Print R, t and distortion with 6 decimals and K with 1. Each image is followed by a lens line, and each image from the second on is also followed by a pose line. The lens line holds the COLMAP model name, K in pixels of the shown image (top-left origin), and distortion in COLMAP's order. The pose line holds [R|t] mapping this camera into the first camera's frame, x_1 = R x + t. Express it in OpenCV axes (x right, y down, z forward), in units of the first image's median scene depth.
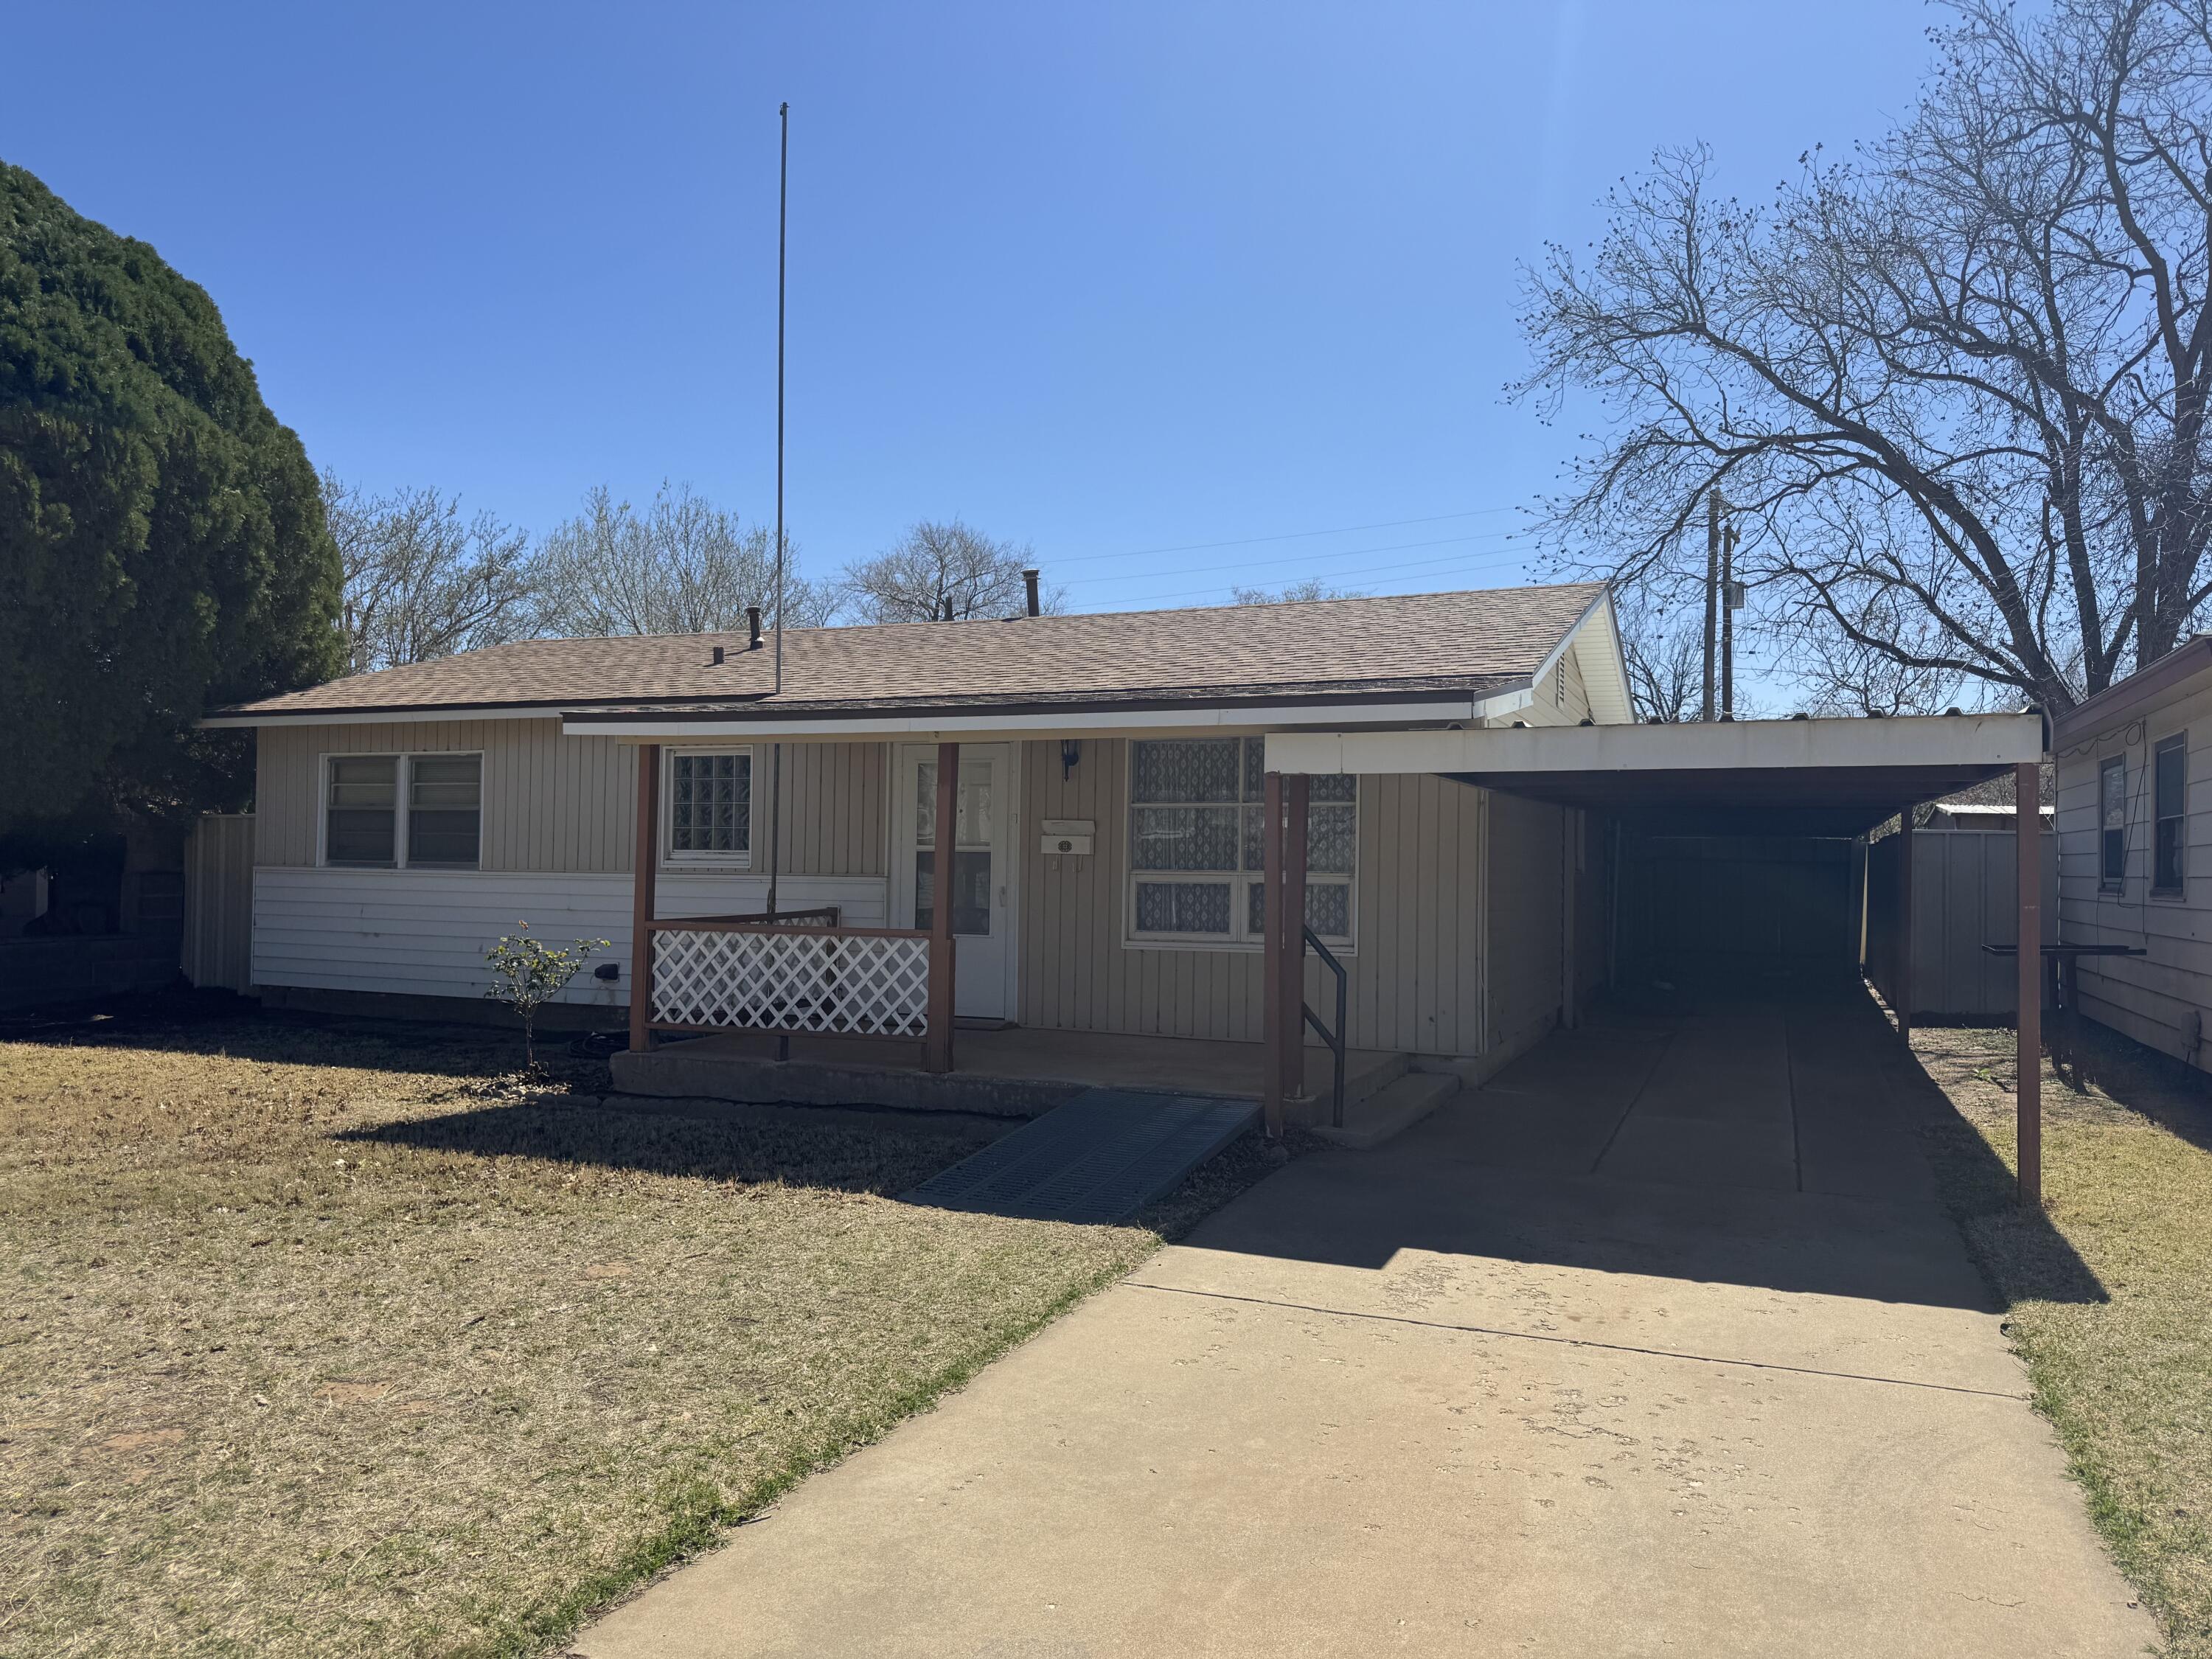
lens RADIAL K [[1551.1, 0, 1097.7], [0, 1551.1, 836.3], [0, 0, 1]] dist [0.012280, -0.017062]
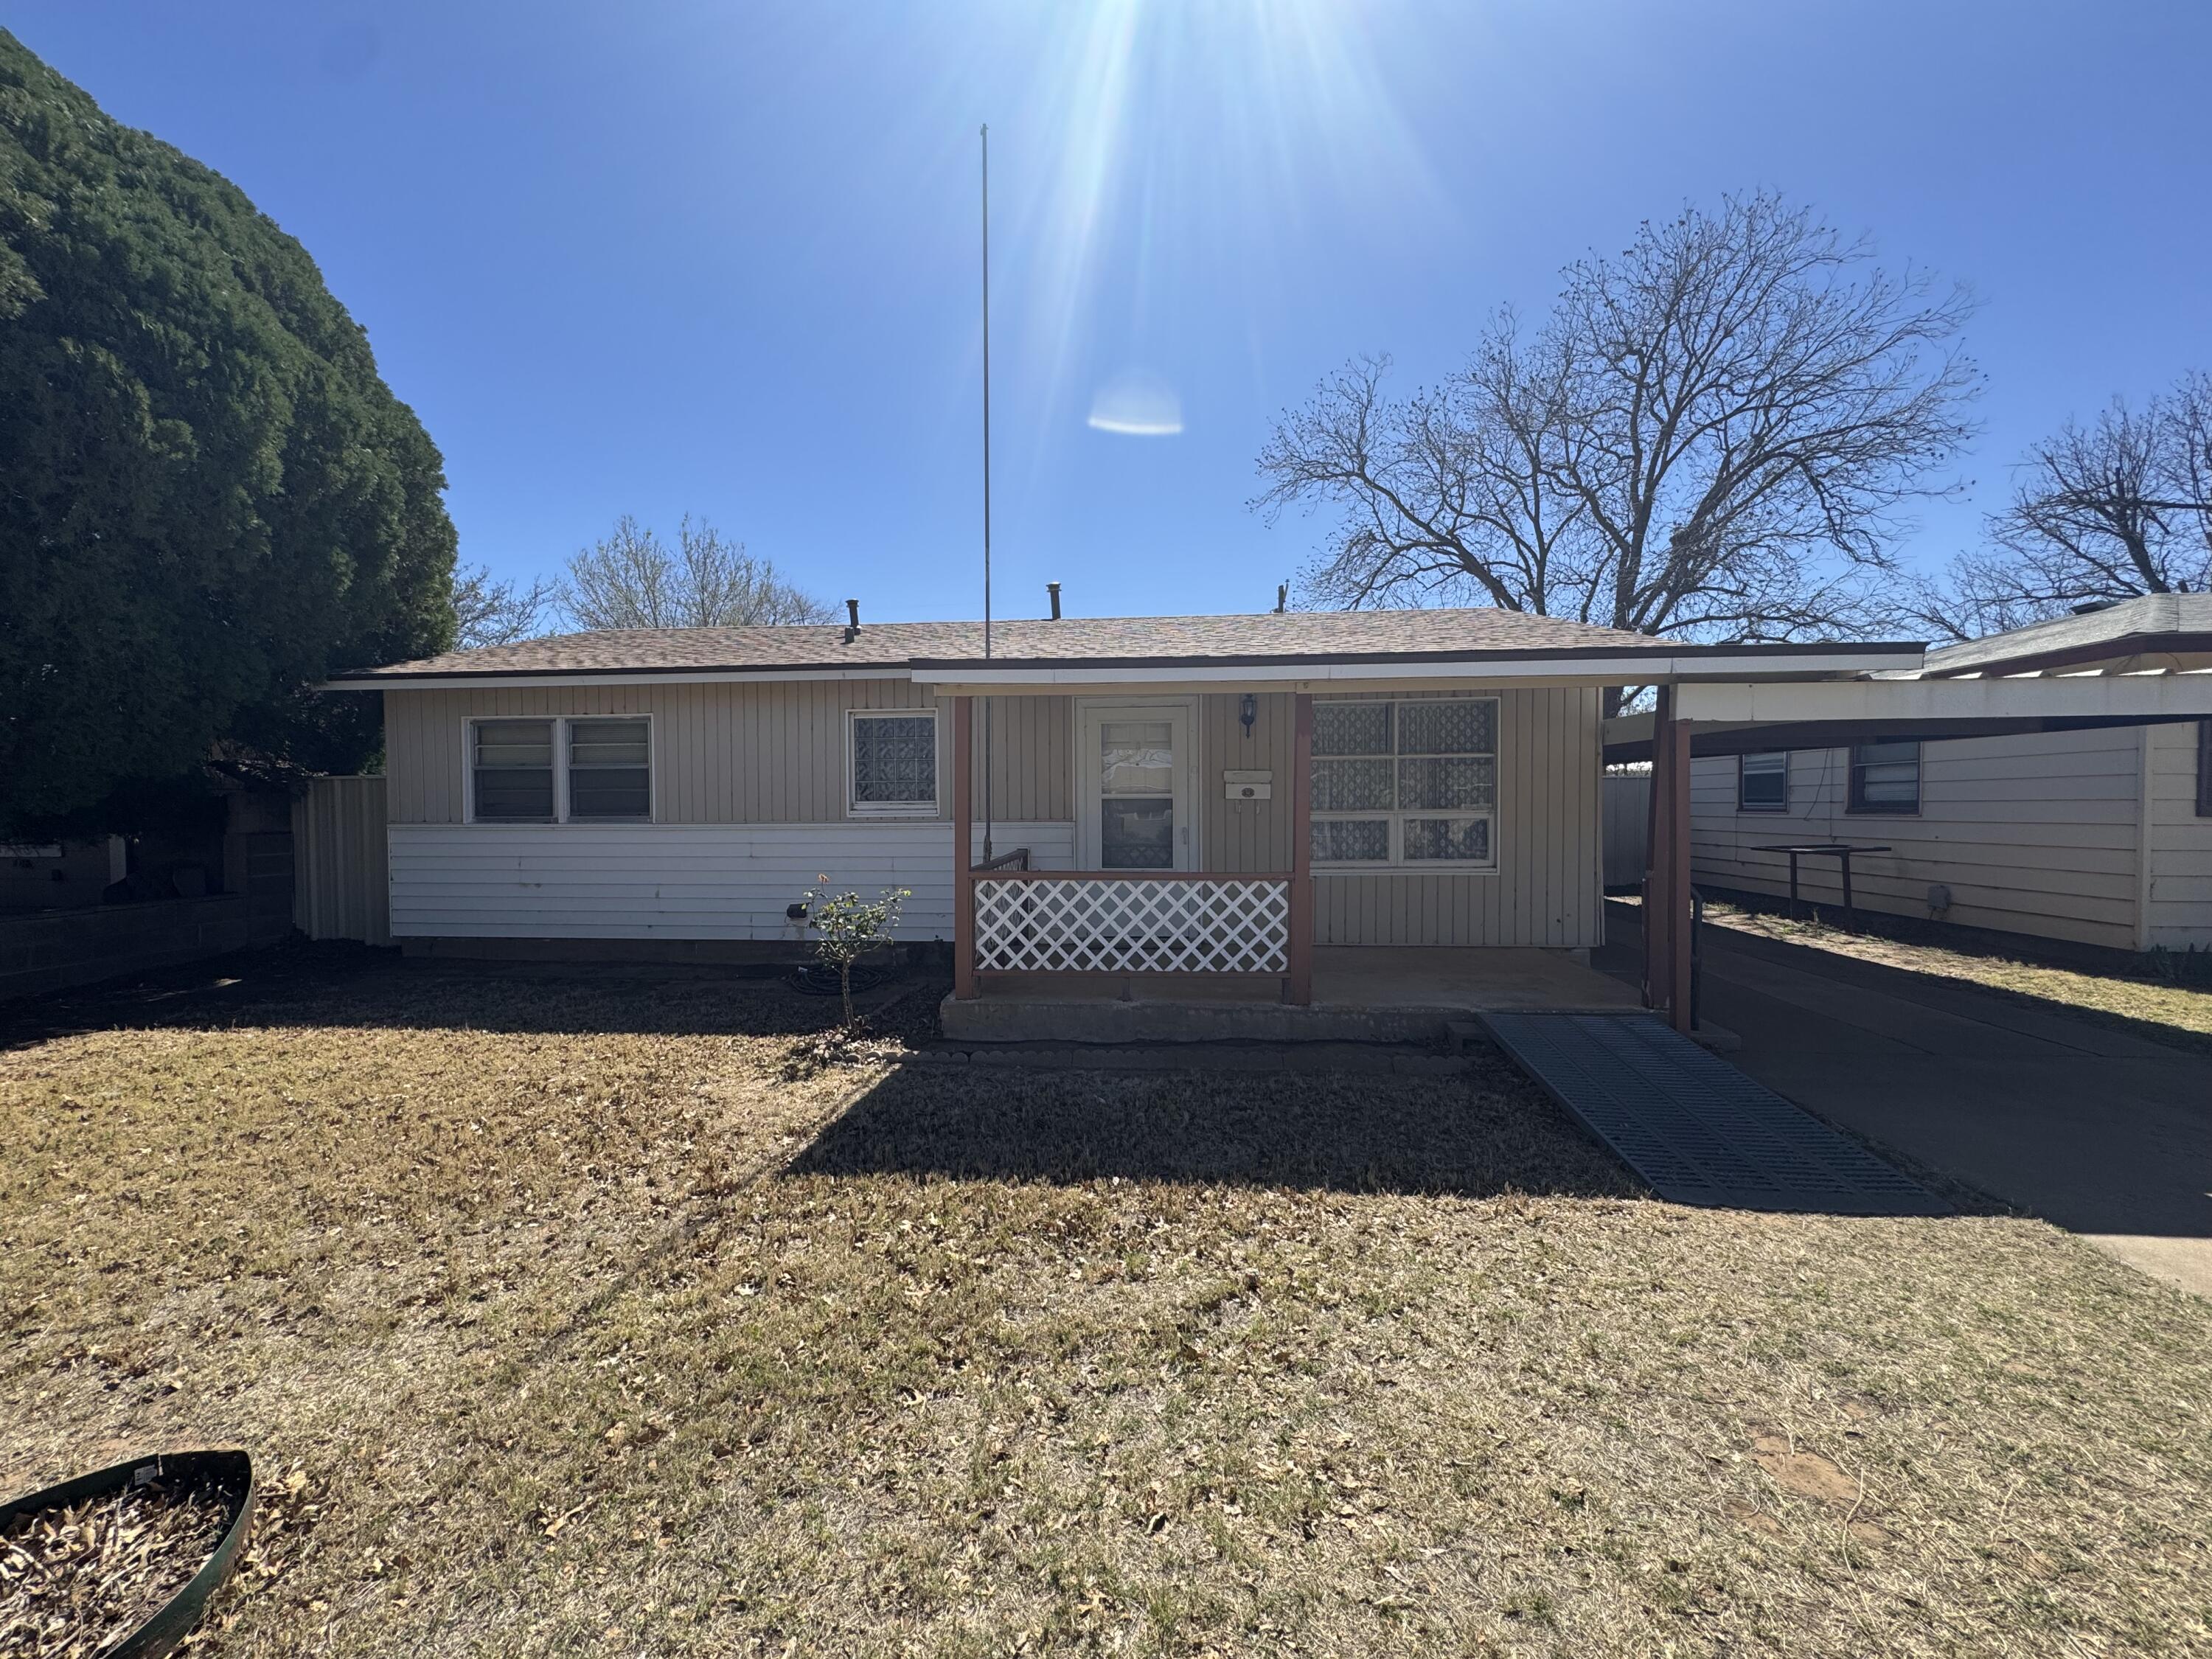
lens RADIAL K [[885.2, 0, 1114.7], [0, 885.2, 827.0], [0, 0, 1]] dist [-0.005286, 0.001083]
pose [[0.953874, -0.026415, 0.299043, -0.298620], [0.012821, 0.998797, 0.047327, -0.001118], [-0.299934, -0.041310, 0.953065, 0.336358]]
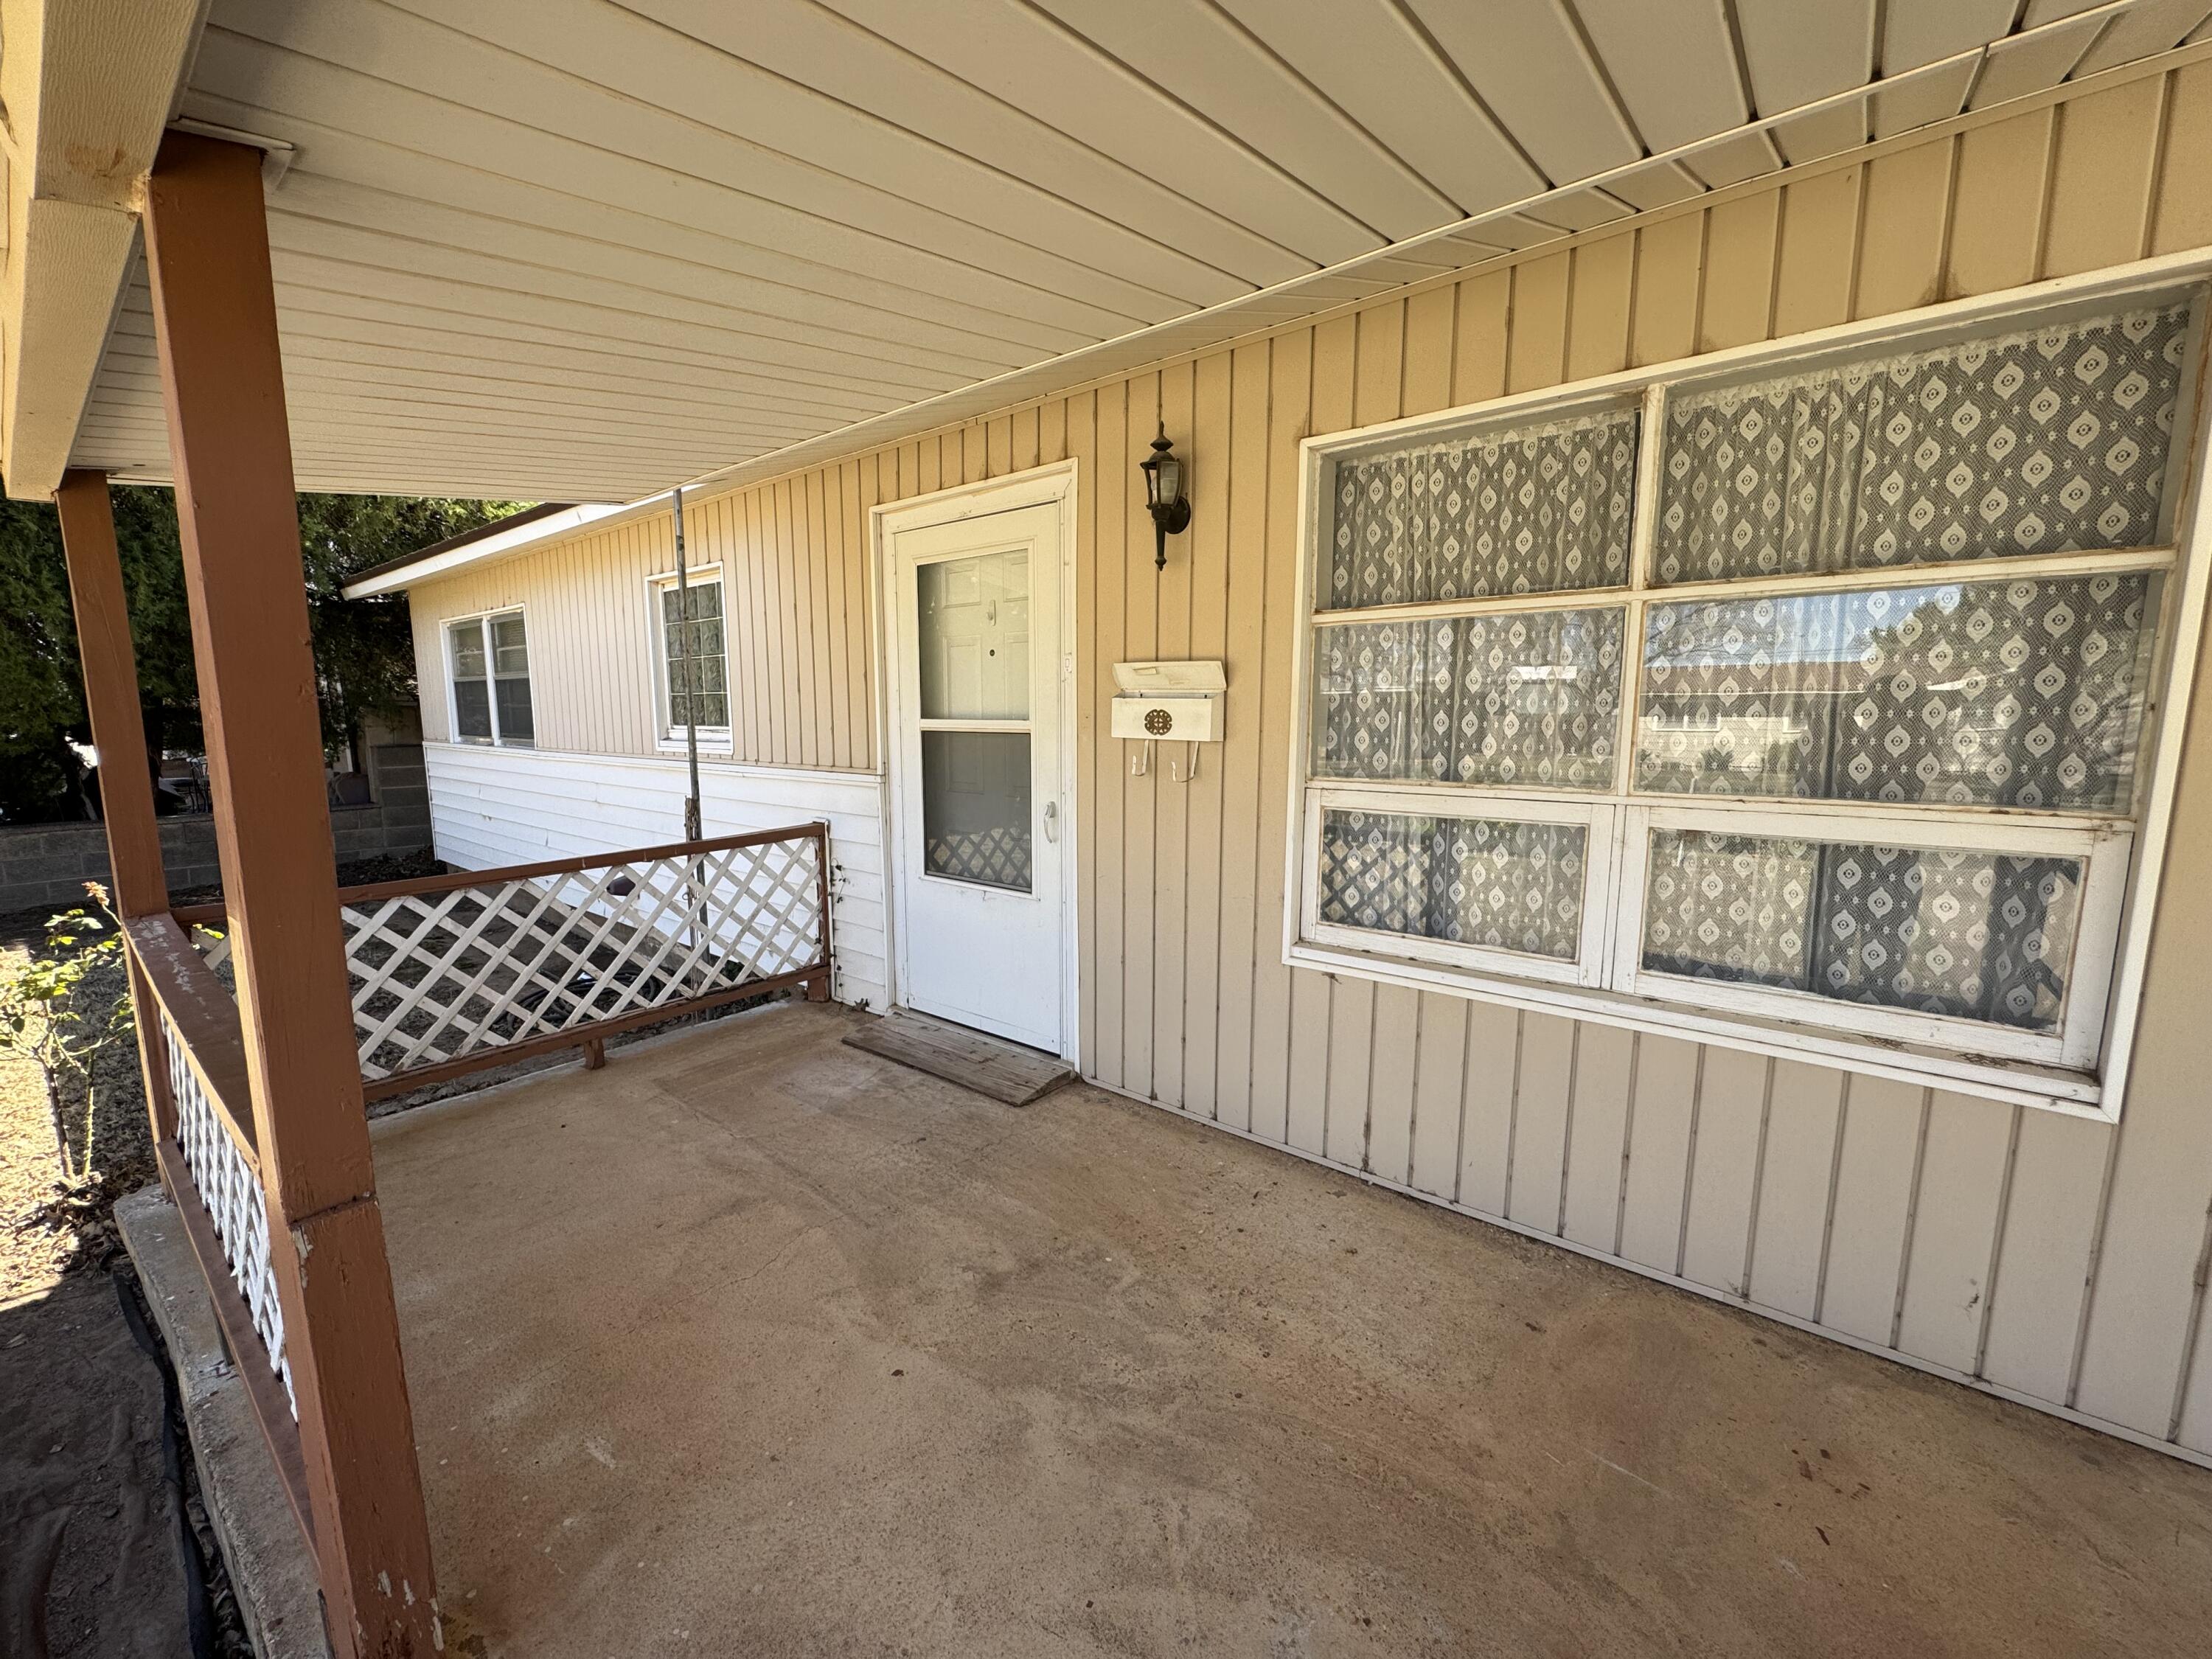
lens RADIAL K [[885.2, 0, 1116.8], [0, 885.2, 833.1], [0, 0, 1]] dist [-0.005286, 0.001083]
pose [[0.968447, 0.019747, -0.248435, 0.027570], [0.020006, 0.987479, 0.156477, -0.002061], [0.248414, -0.156510, 0.955926, 0.684616]]
